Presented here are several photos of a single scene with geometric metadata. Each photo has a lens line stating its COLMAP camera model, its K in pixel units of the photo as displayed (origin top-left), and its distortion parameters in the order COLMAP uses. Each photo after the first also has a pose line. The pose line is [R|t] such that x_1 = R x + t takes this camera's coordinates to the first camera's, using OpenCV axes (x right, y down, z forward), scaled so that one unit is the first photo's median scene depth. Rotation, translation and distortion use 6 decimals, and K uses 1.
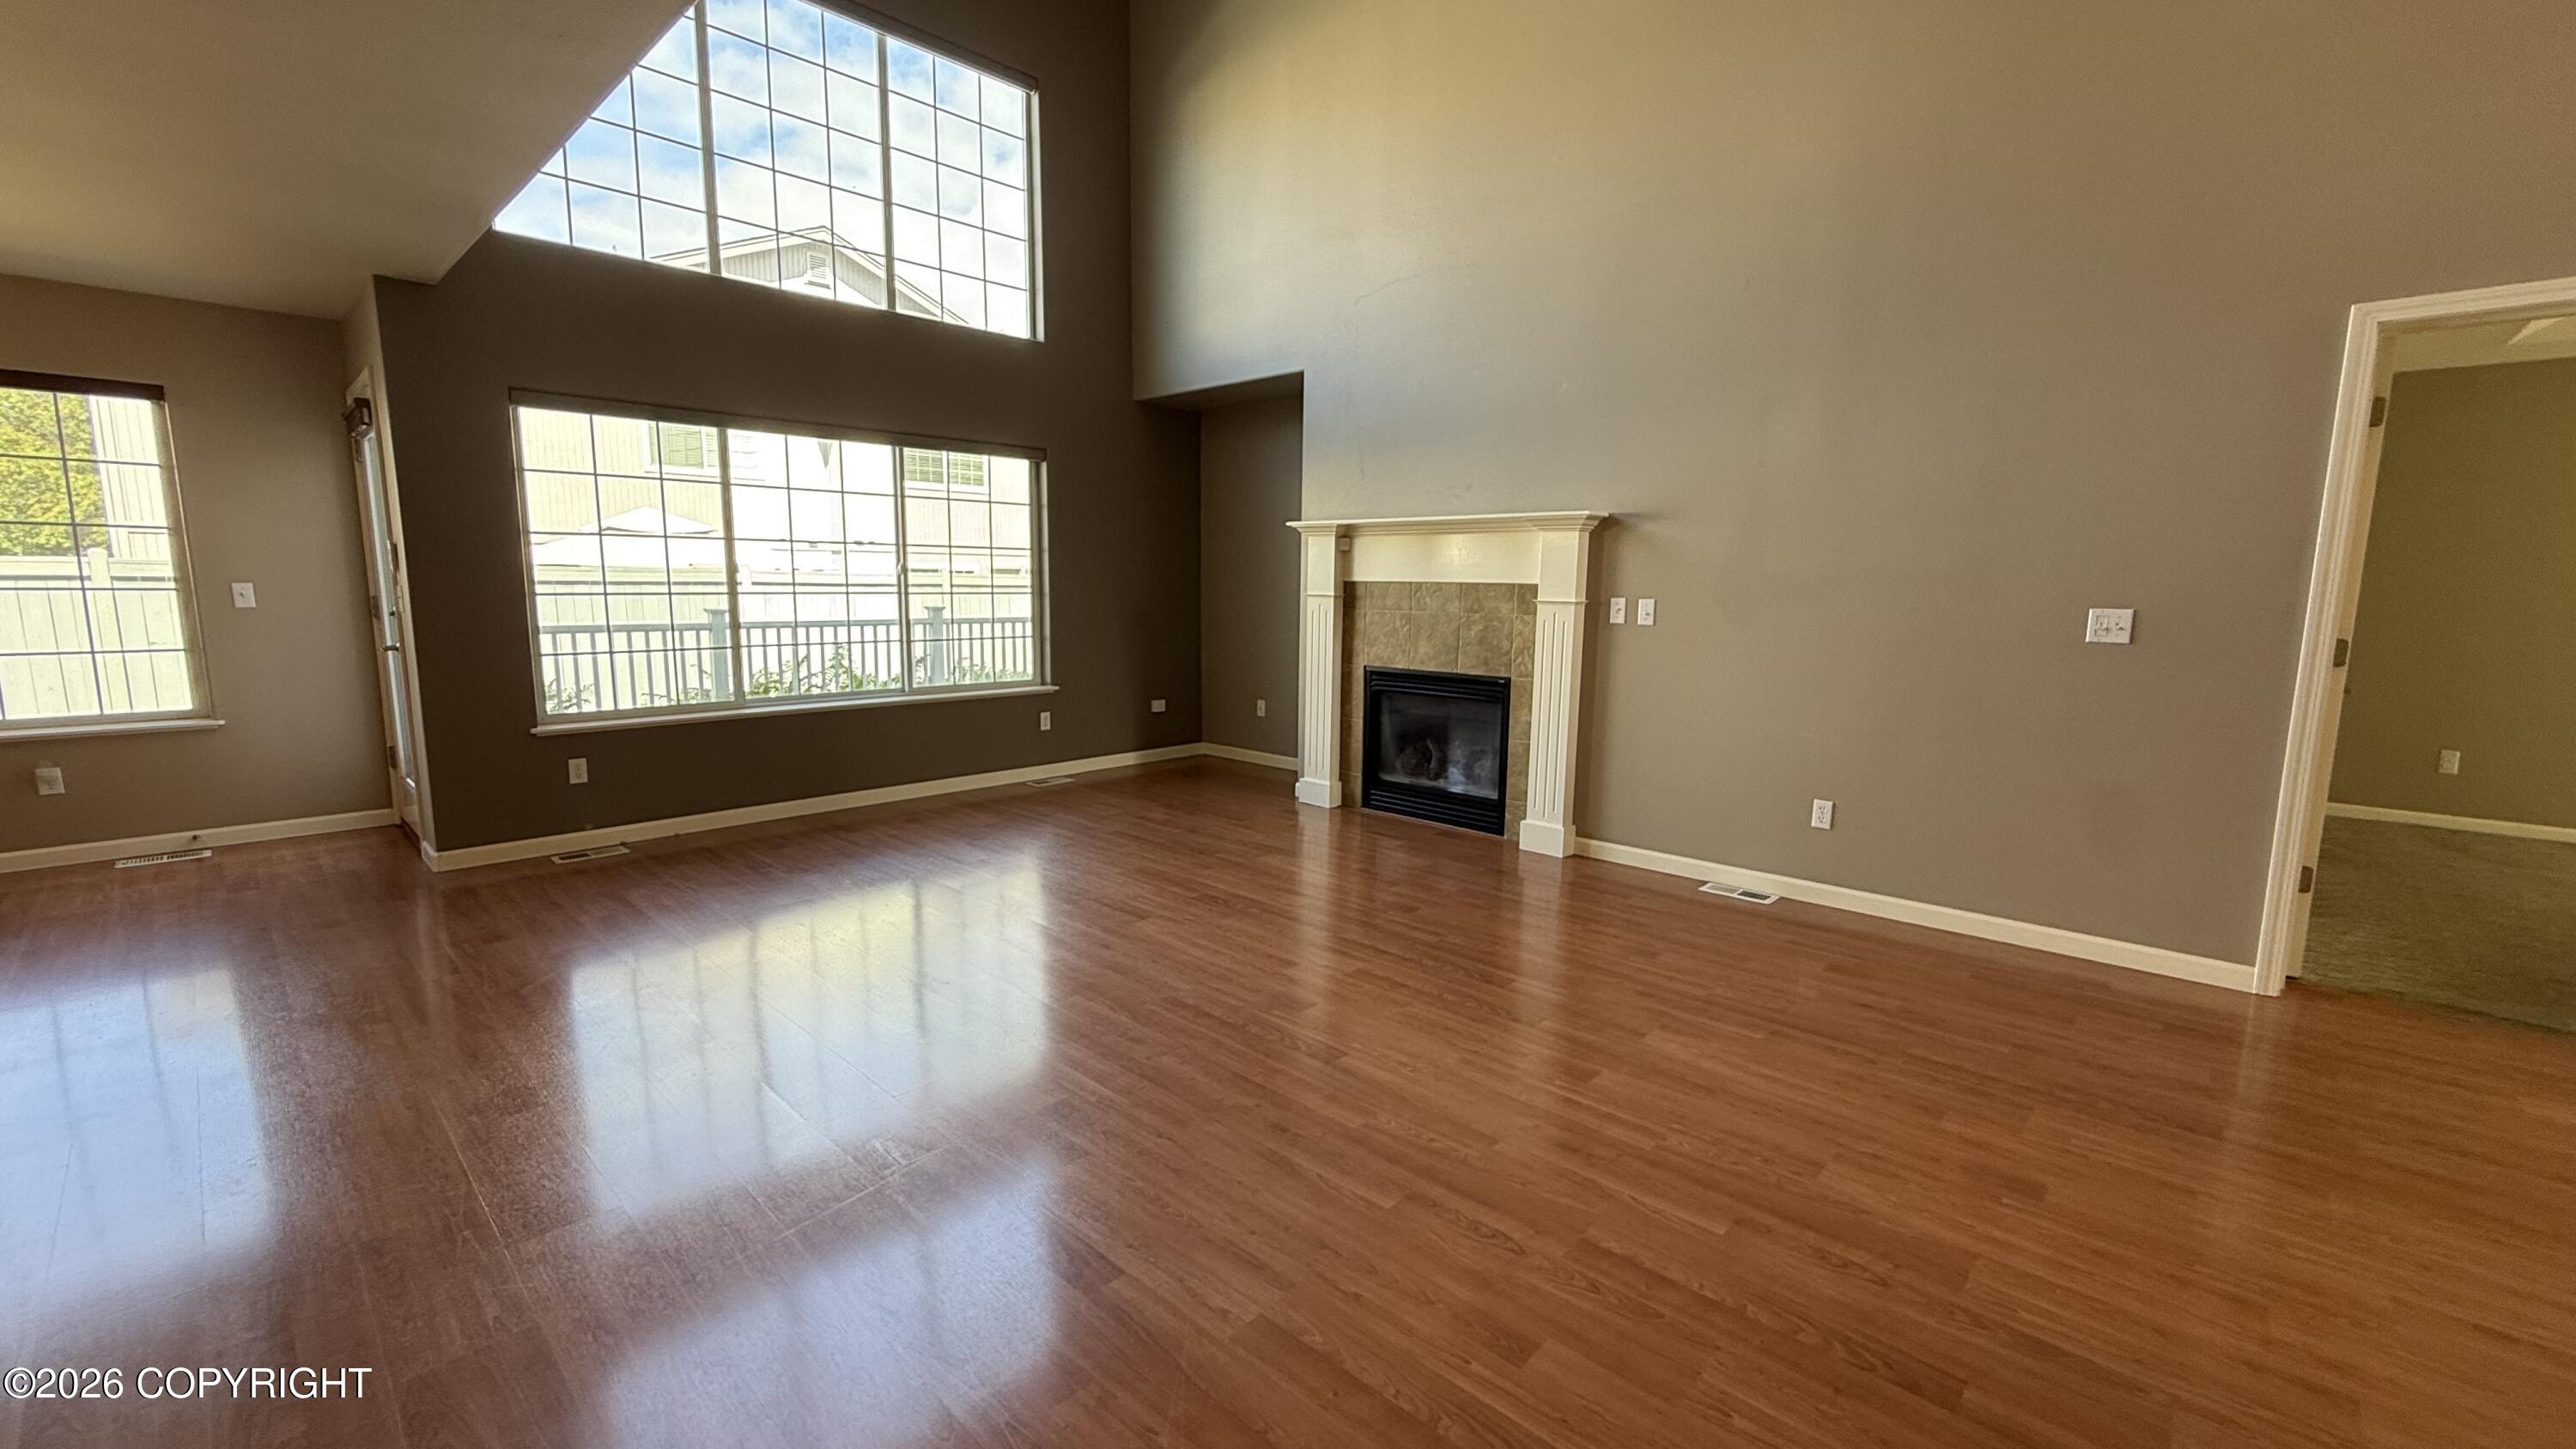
lens RADIAL K [[1029.4, 0, 1283.3], [0, 1029.4, 724.6], [0, 0, 1]] dist [0.000403, 0.000007]
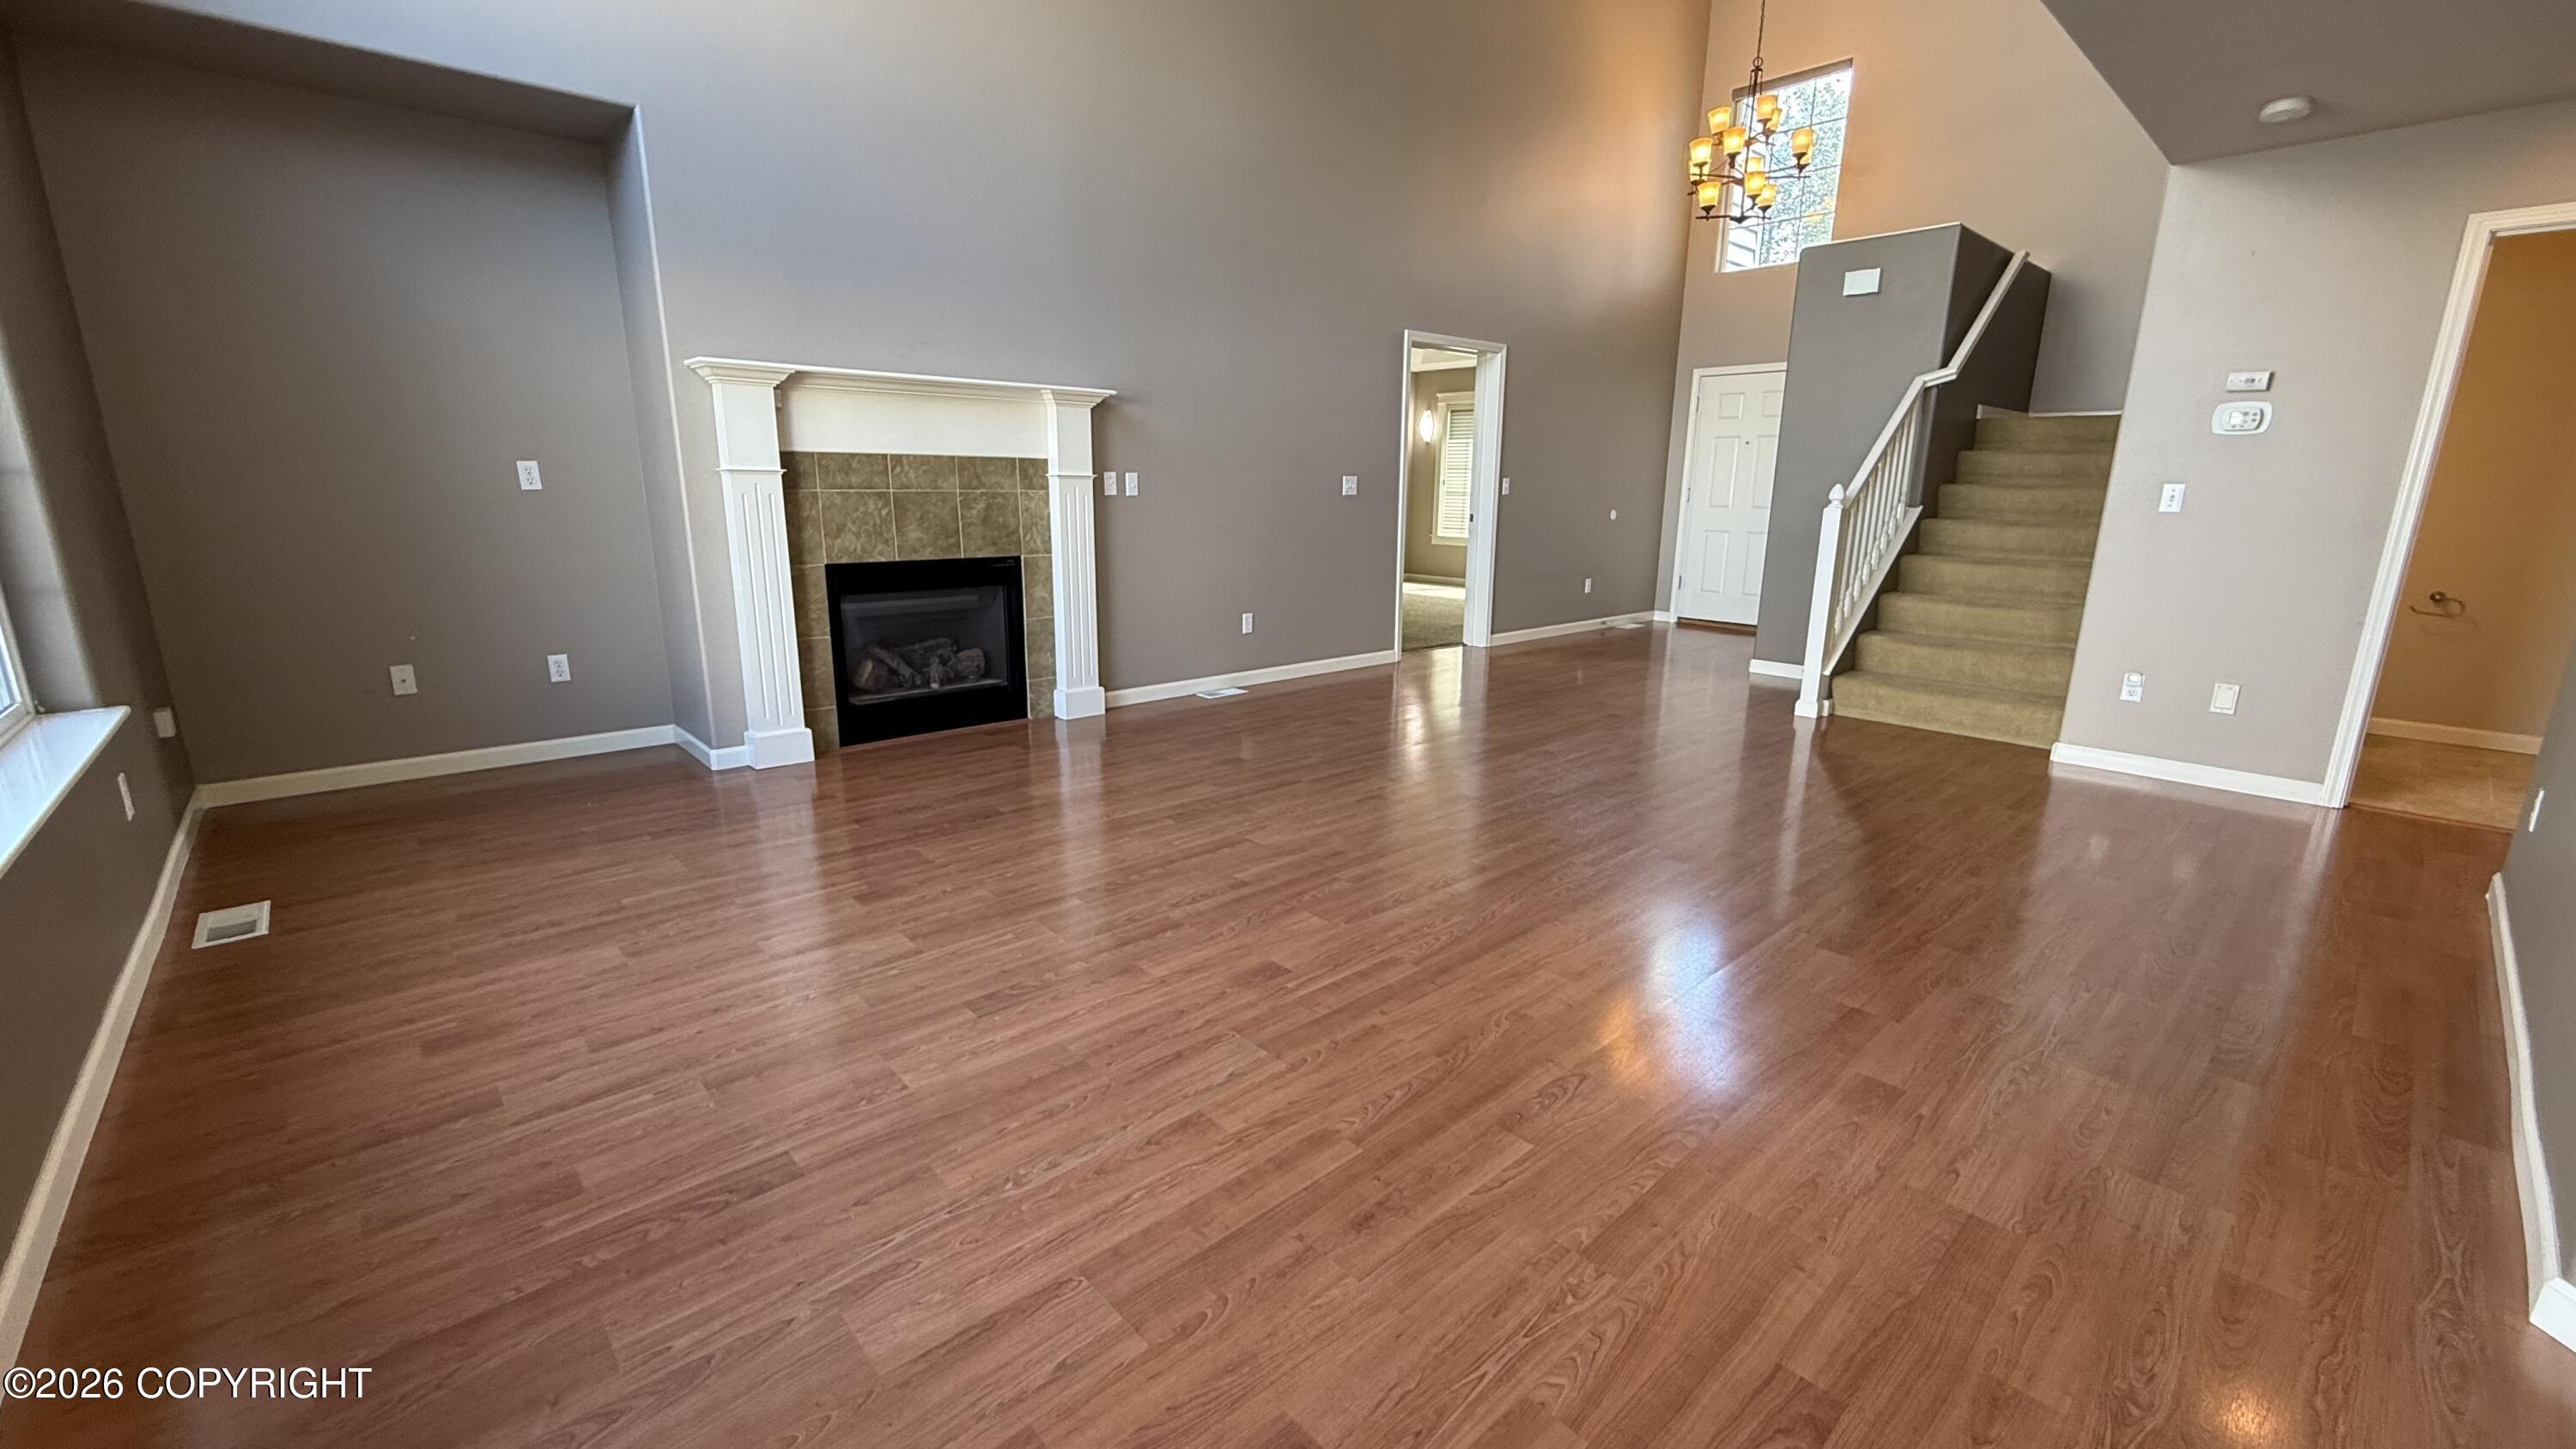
lens RADIAL K [[1017.1, 0, 1280.4], [0, 1017.1, 741.8], [0, 0, 1]] dist [0.000668, 0.000049]
pose [[0.081451, -0.258973, 0.962444, -0.744849], [0.127340, 0.960443, 0.247658, -0.084819], [-0.988509, 0.102386, 0.111206, 0.668497]]
